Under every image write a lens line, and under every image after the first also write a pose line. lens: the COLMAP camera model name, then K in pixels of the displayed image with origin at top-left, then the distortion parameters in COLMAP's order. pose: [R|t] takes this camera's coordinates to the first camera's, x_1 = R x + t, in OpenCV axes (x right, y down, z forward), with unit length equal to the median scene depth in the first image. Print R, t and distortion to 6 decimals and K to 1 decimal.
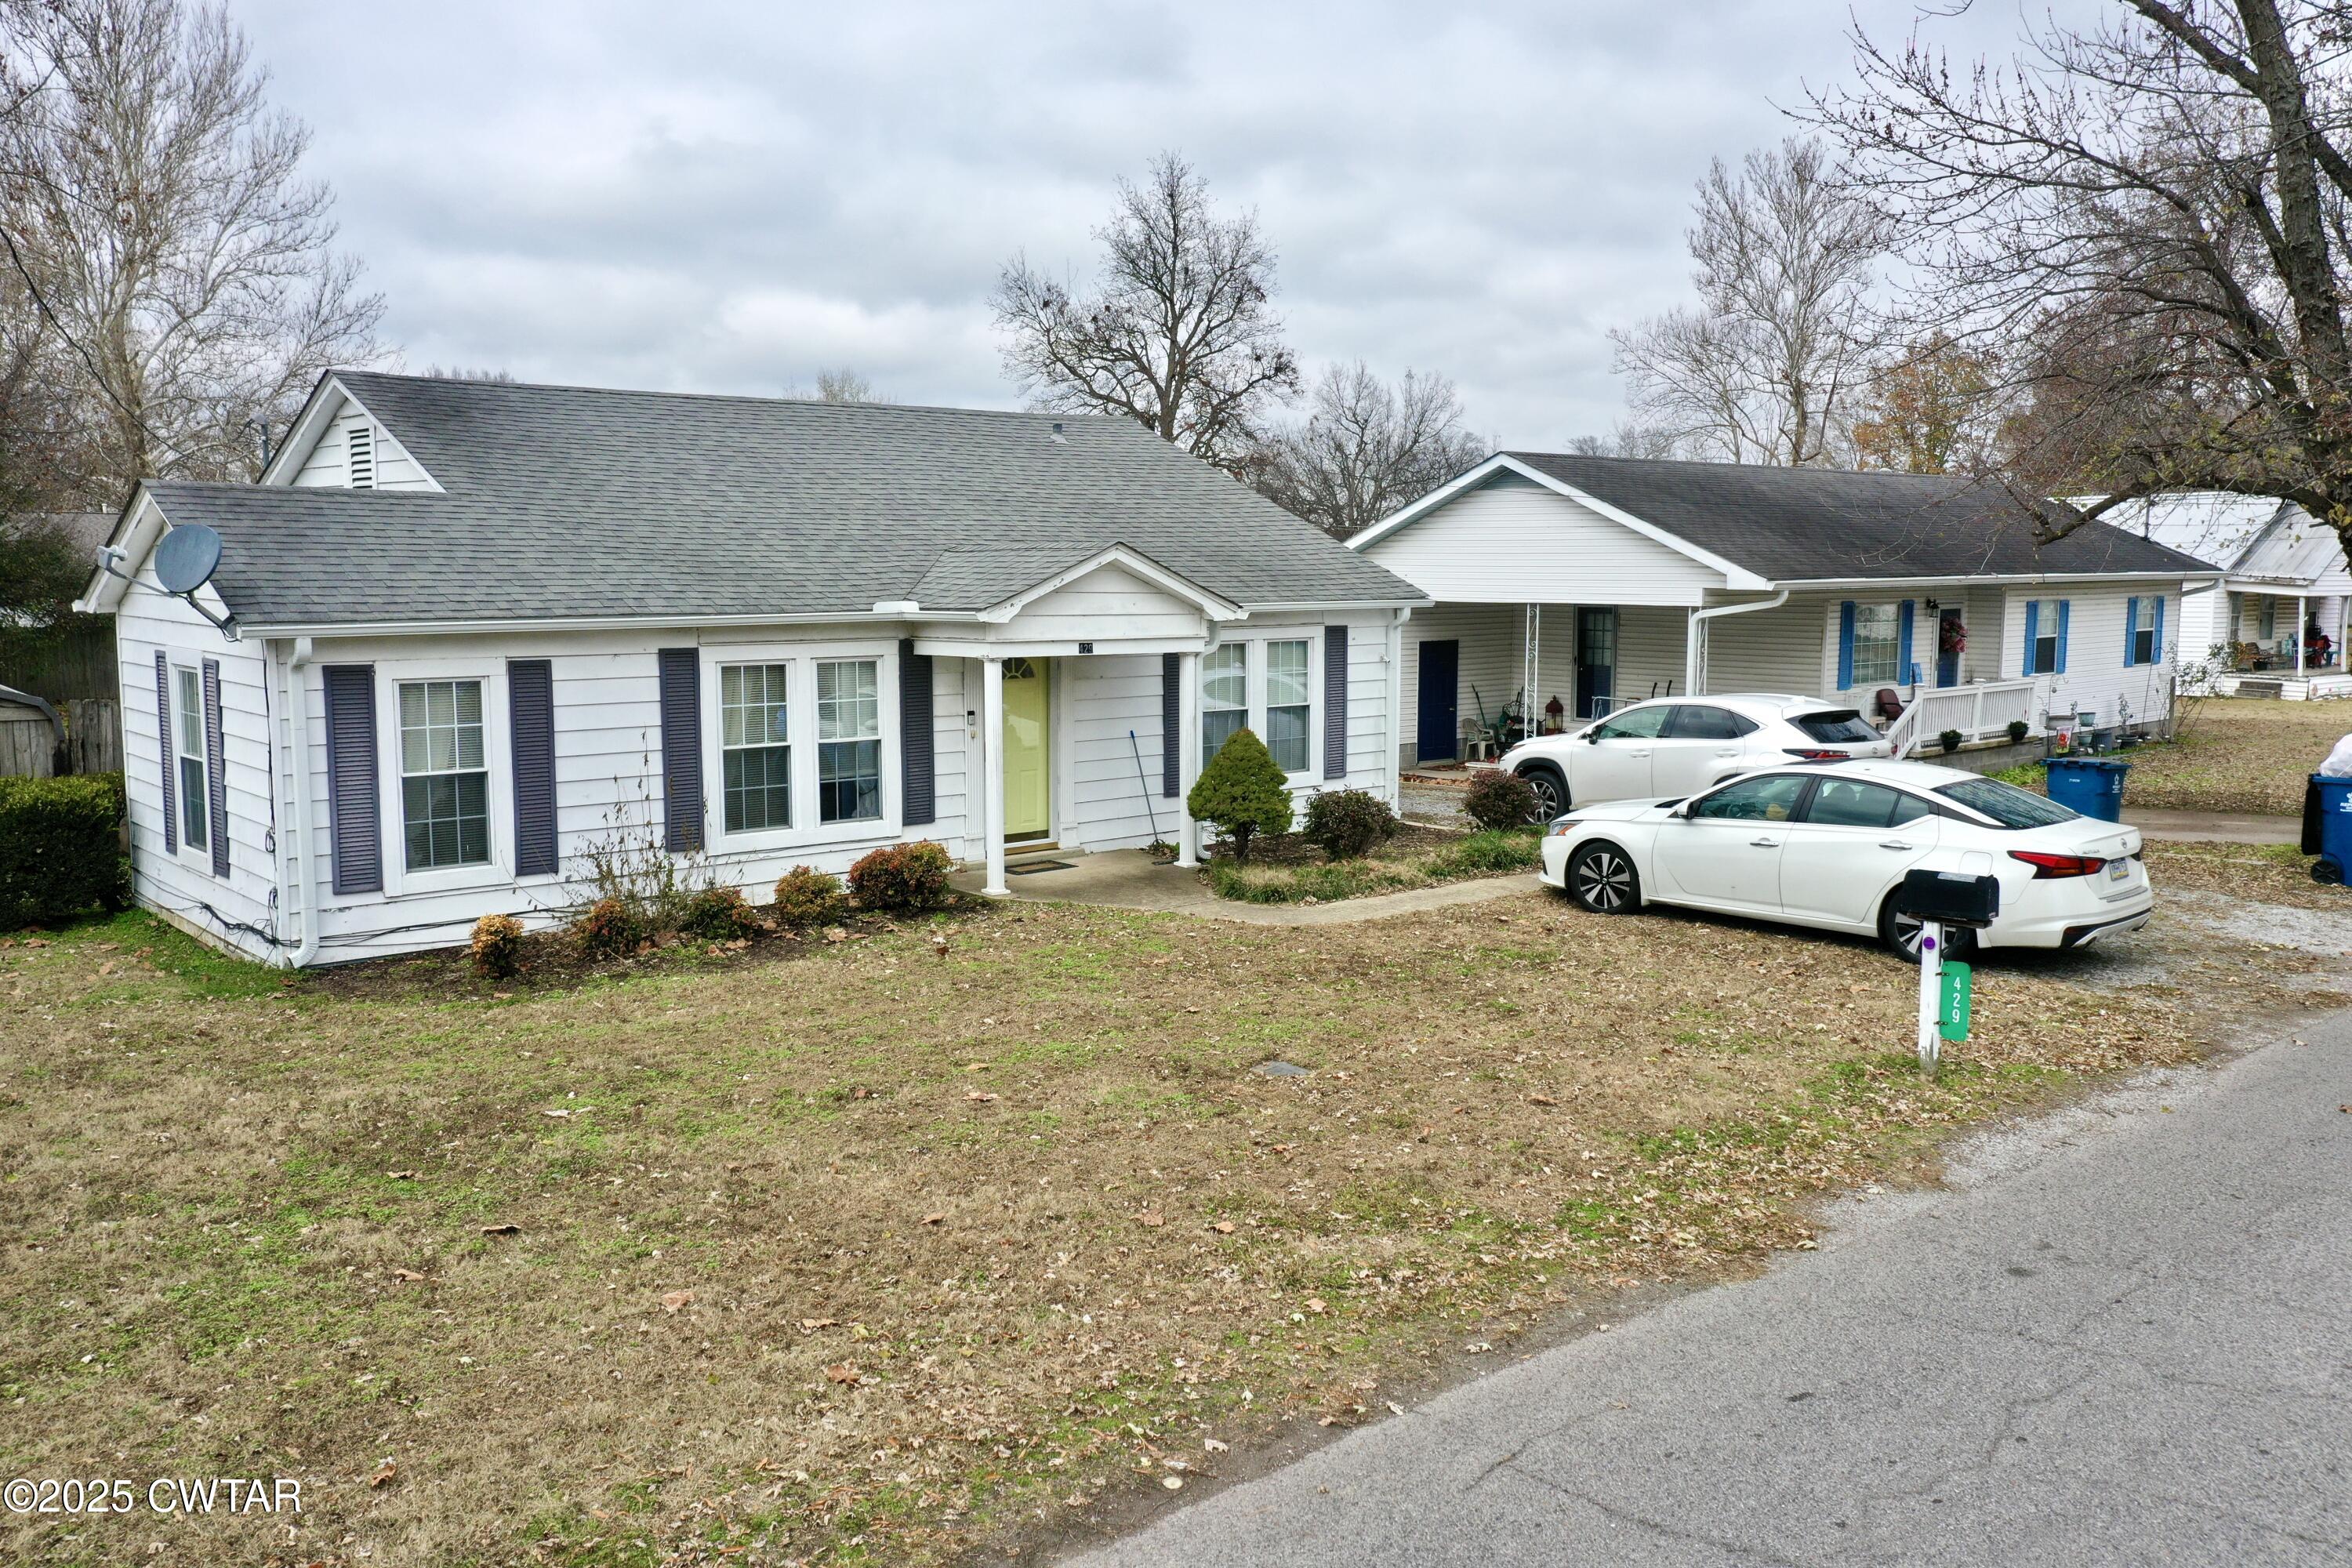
lens RADIAL K [[1886.4, 0, 1189.3], [0, 1886.4, 781.0], [0, 0, 1]] dist [0.027532, 0.001626]
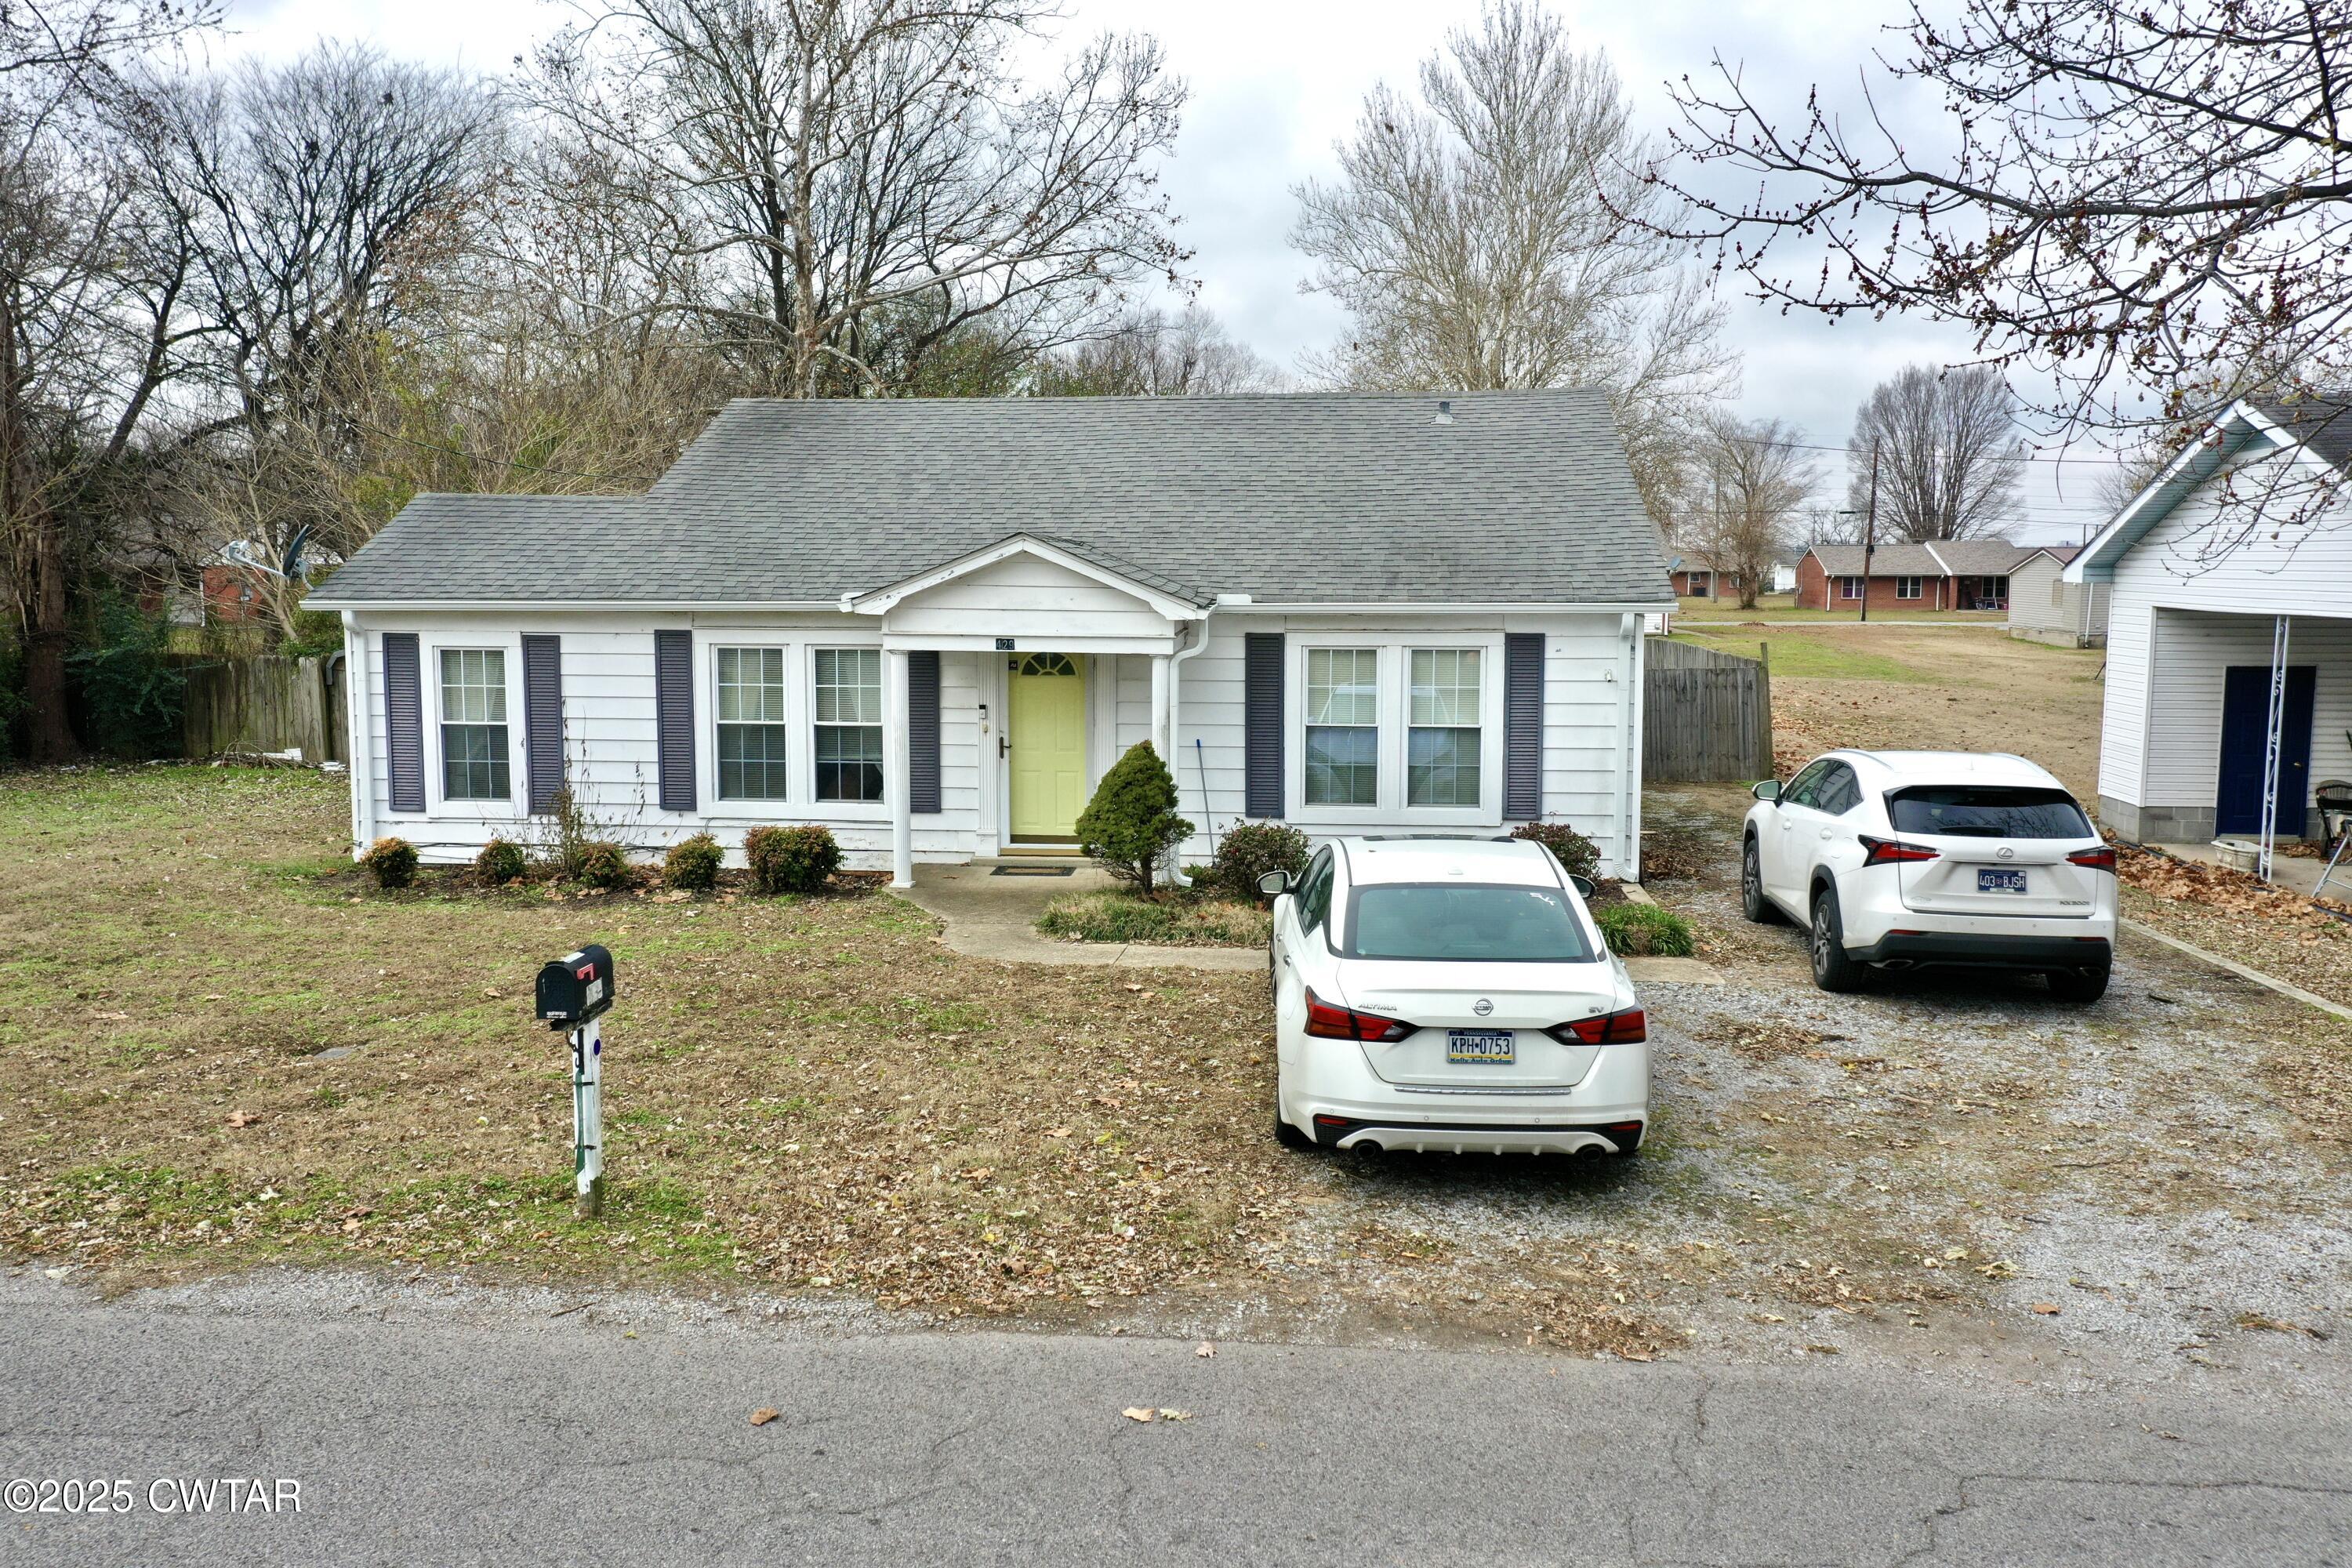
lens RADIAL K [[1886.4, 0, 1168.3], [0, 1886.4, 799.6], [0, 0, 1]] dist [0.027532, 0.001626]
pose [[0.679751, 0.092286, -0.727614, 0.732329], [-0.085789, 0.995247, 0.046085, -0.045158], [0.728409, 0.031095, 0.684437, 0.428713]]
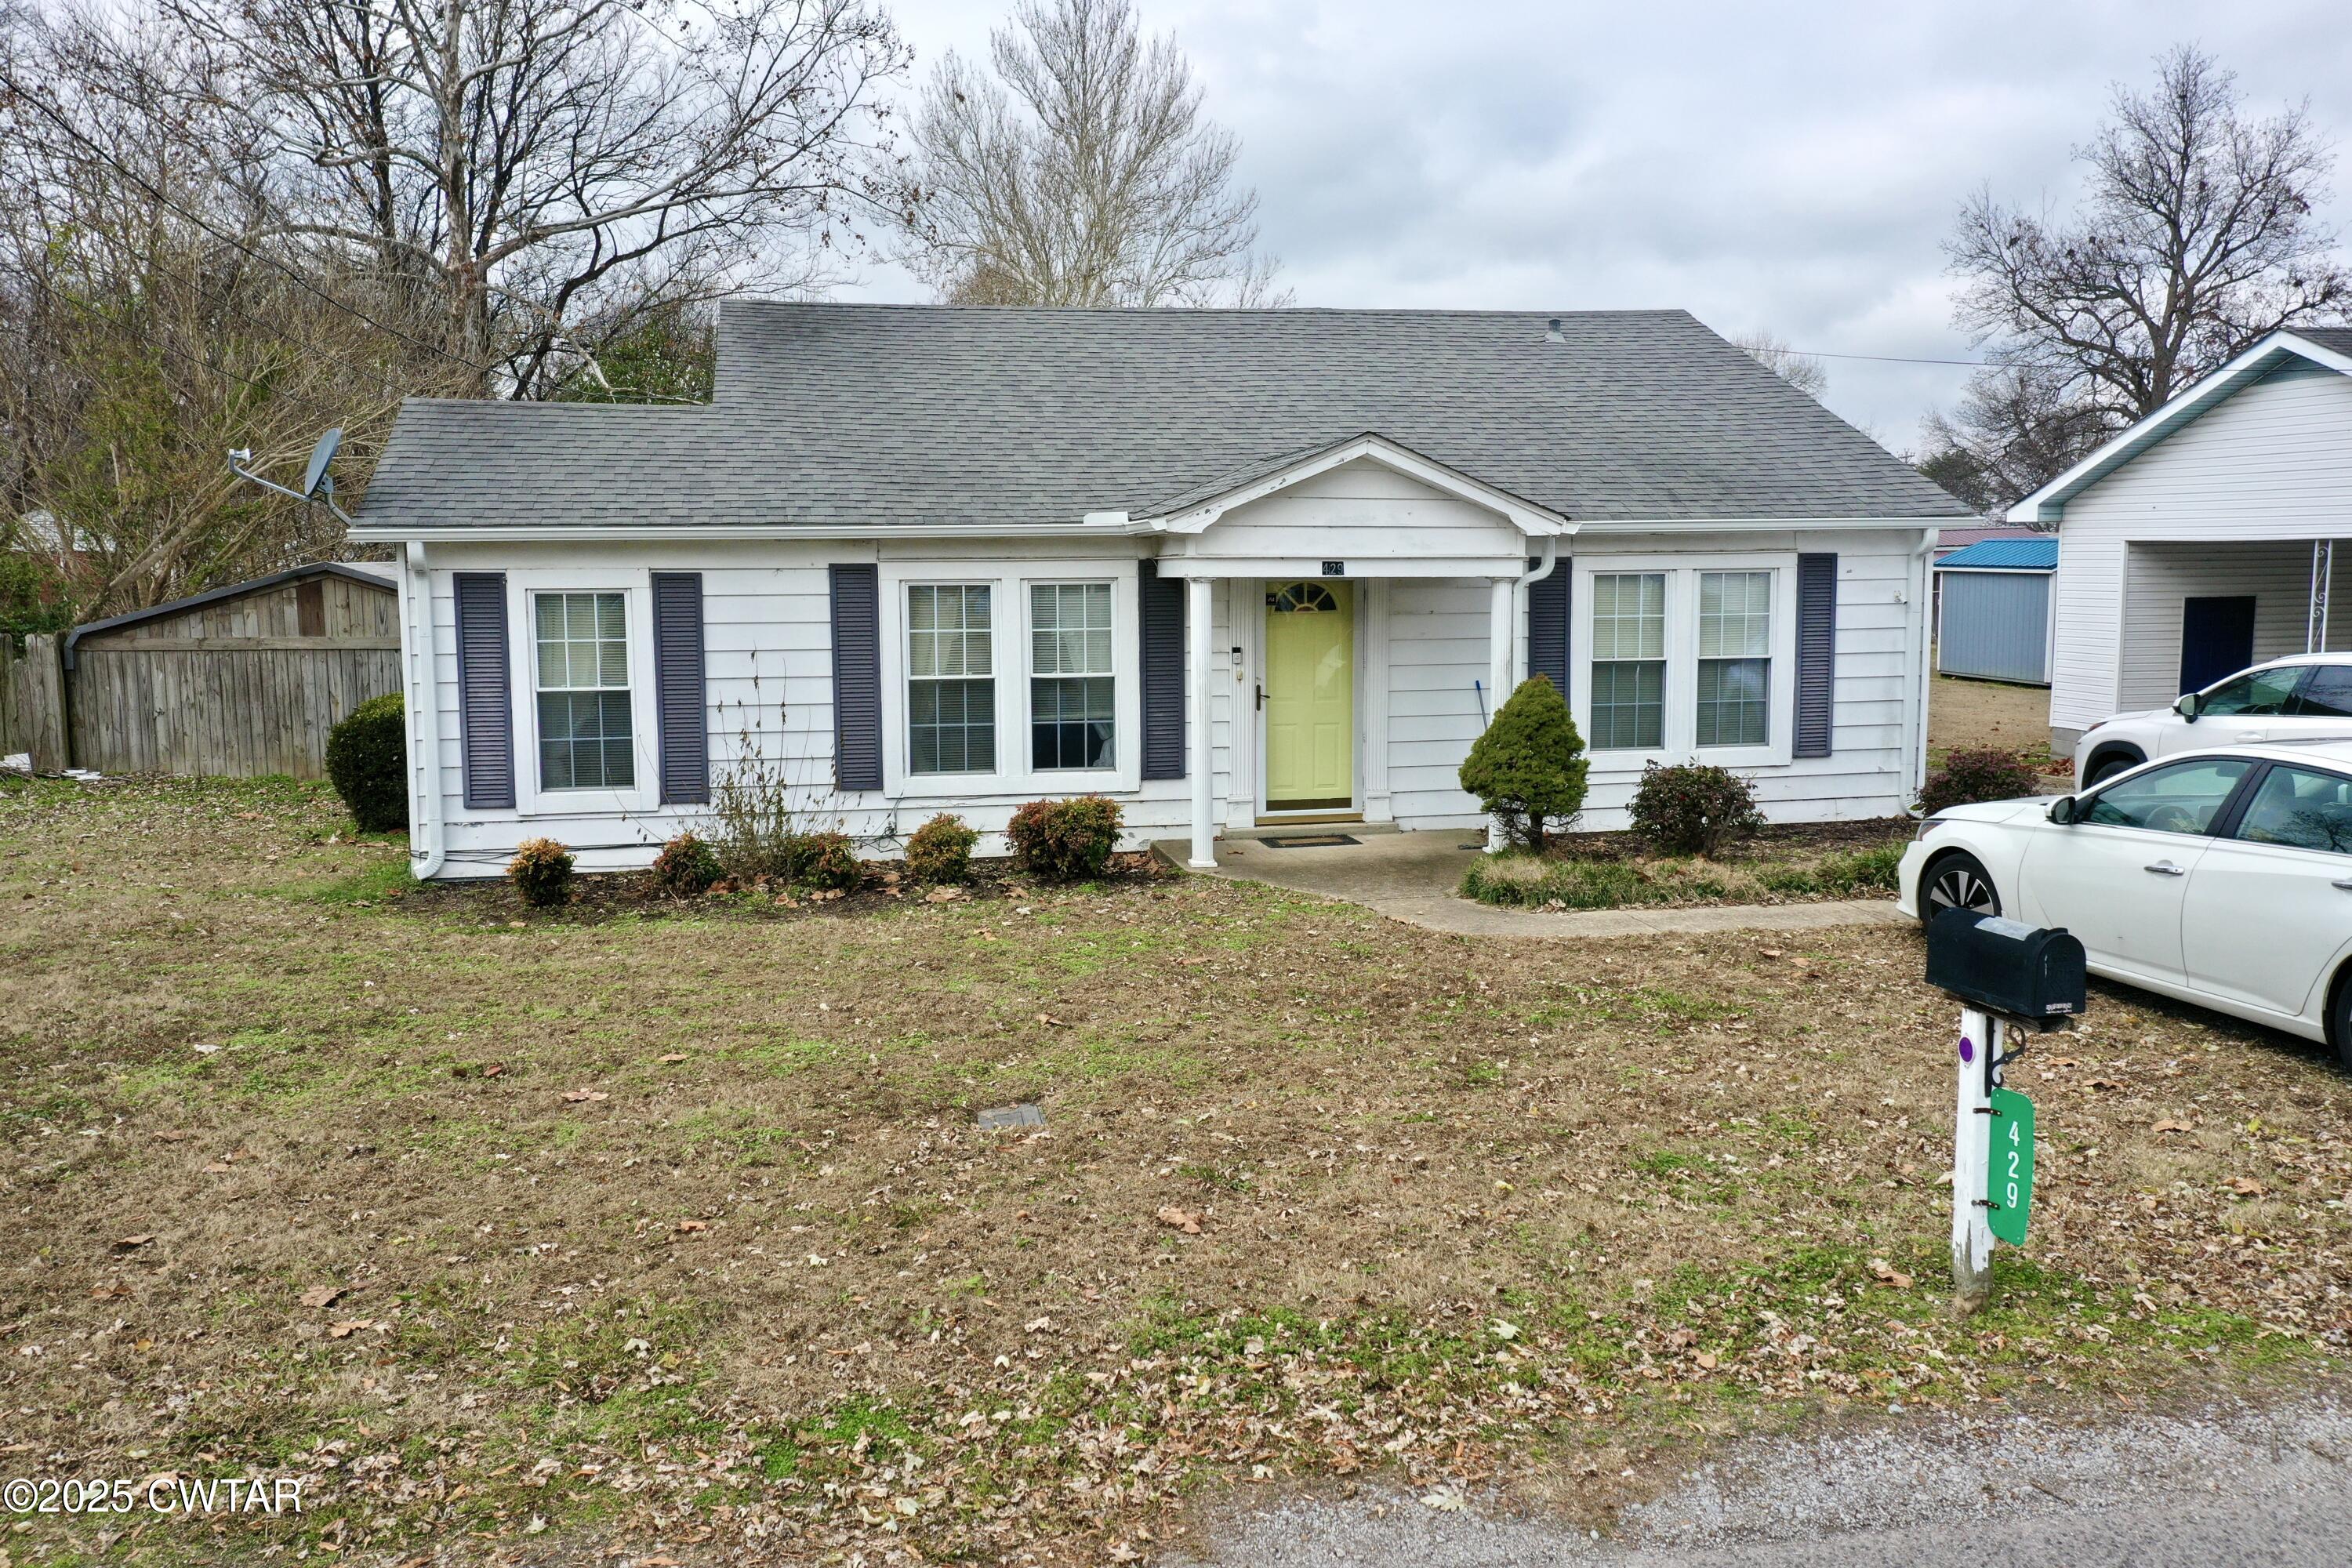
lens RADIAL K [[1886.4, 0, 1178.8], [0, 1886.4, 788.1], [0, 0, 1]] dist [0.027532, 0.001626]
pose [[0.865211, 0.053769, -0.498517, 0.304628], [-0.049277, 0.998539, 0.022177, 0.008313], [0.498981, 0.005378, 0.866596, 0.288580]]
